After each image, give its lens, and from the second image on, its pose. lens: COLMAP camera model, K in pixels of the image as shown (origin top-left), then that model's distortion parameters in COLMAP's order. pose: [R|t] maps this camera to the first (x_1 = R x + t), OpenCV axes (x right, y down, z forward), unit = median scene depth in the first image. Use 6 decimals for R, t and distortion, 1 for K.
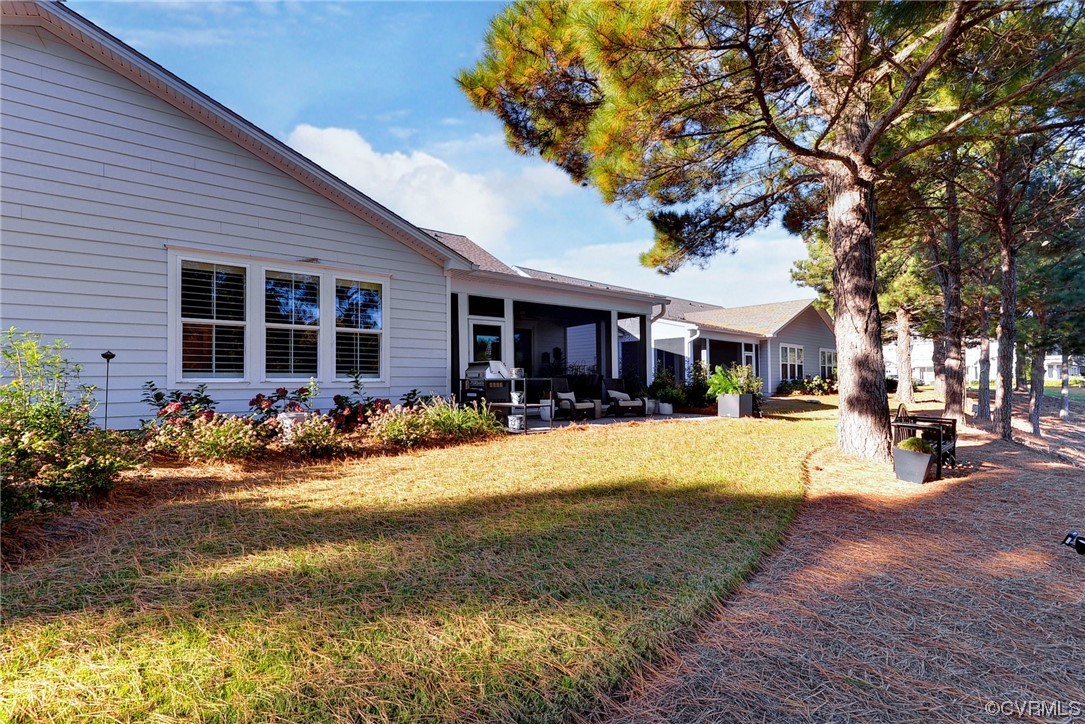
lens RADIAL K [[526.1, 0, 500.9], [0, 526.1, 363.8], [0, 0, 1]] dist [-0.001733, -0.000293]
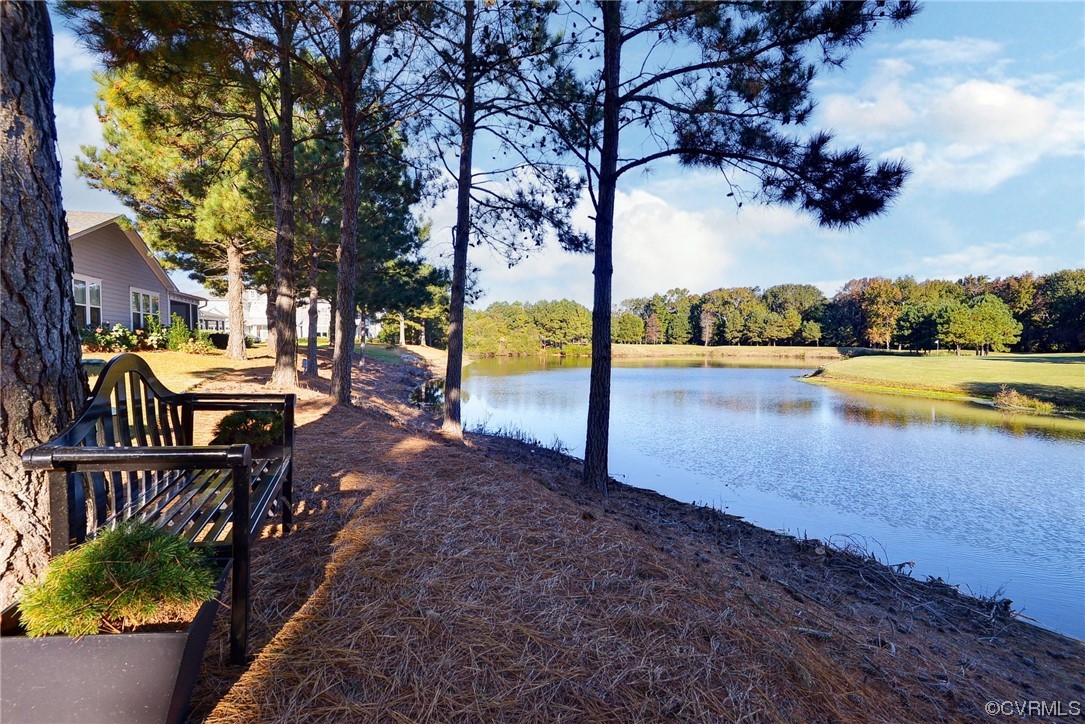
lens RADIAL K [[526.1, 0, 500.9], [0, 526.1, 363.8], [0, 0, 1]] dist [-0.001733, -0.000293]
pose [[0.451820, -0.036784, 0.891350, 0.211032], [-0.028169, 0.998063, 0.055466, 0.021933], [-0.891664, -0.050169, 0.449909, 0.246555]]
